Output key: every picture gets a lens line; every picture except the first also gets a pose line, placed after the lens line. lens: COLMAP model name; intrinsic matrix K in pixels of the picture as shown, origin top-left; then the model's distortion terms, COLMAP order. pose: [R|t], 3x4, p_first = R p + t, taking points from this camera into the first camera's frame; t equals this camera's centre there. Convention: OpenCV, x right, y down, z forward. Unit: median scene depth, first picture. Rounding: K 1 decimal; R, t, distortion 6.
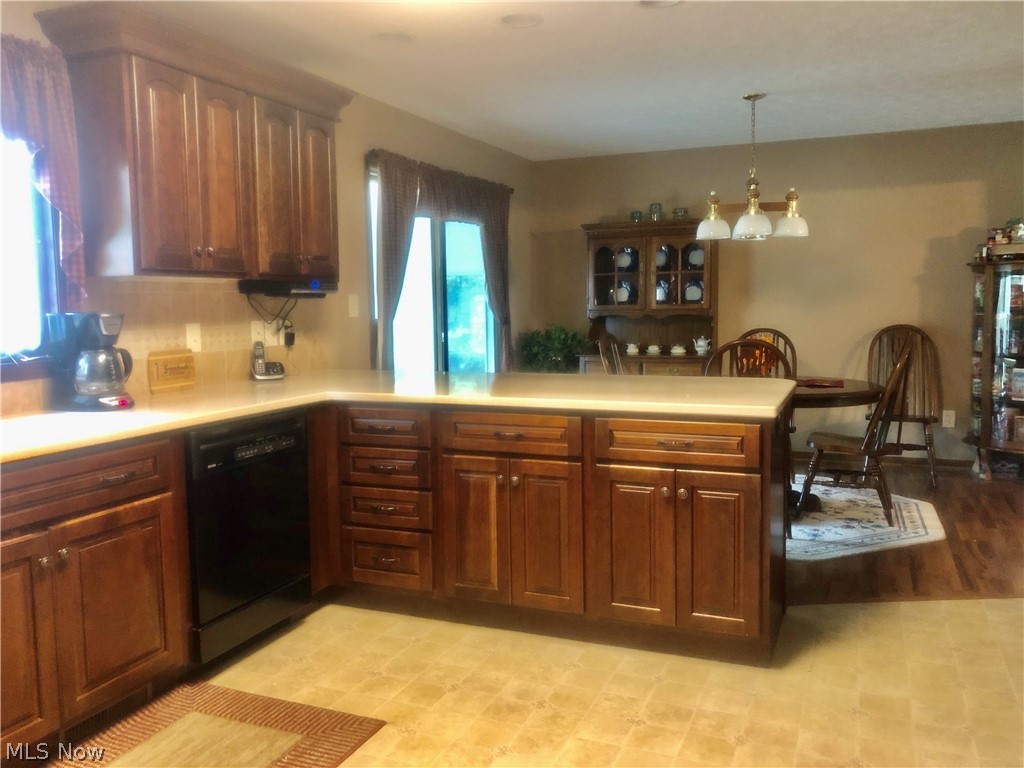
lens RADIAL K [[835.8, 0, 512.0], [0, 835.8, 384.0], [0, 0, 1]] dist [0.062088, -0.101282]
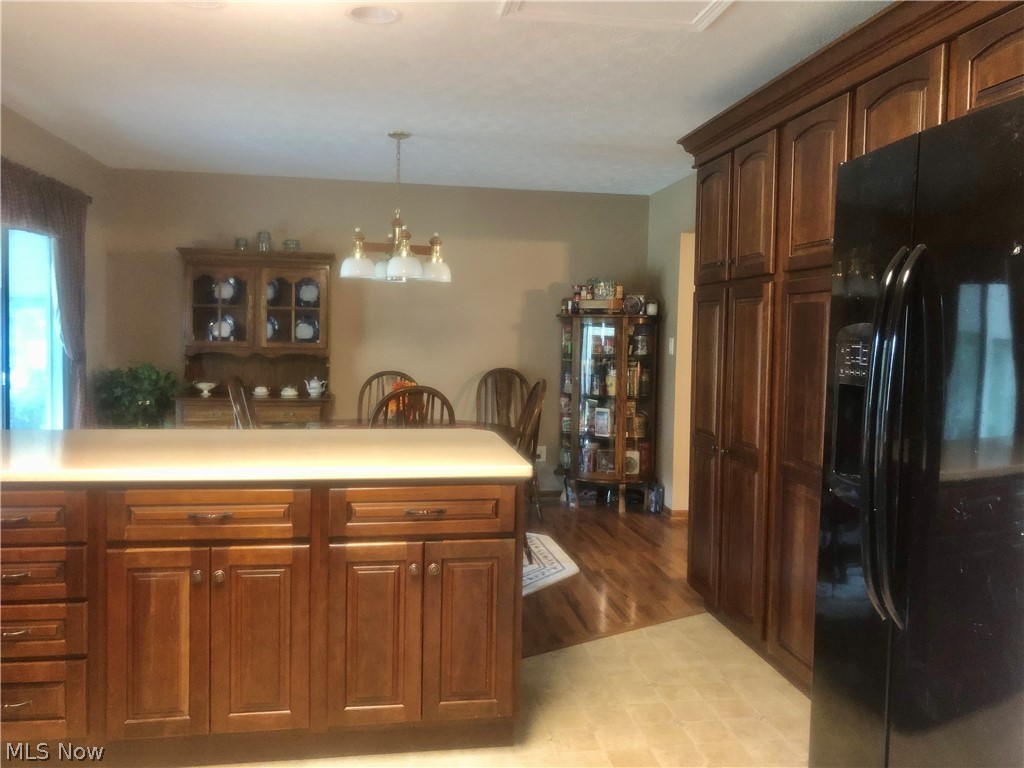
lens RADIAL K [[835.8, 0, 512.0], [0, 835.8, 384.0], [0, 0, 1]] dist [0.062088, -0.101282]
pose [[0.848068, -0.000447, 0.529888, -0.100173], [0.020133, 0.999305, -0.031380, -0.017967], [-0.529505, 0.037281, 0.847487, 0.101139]]
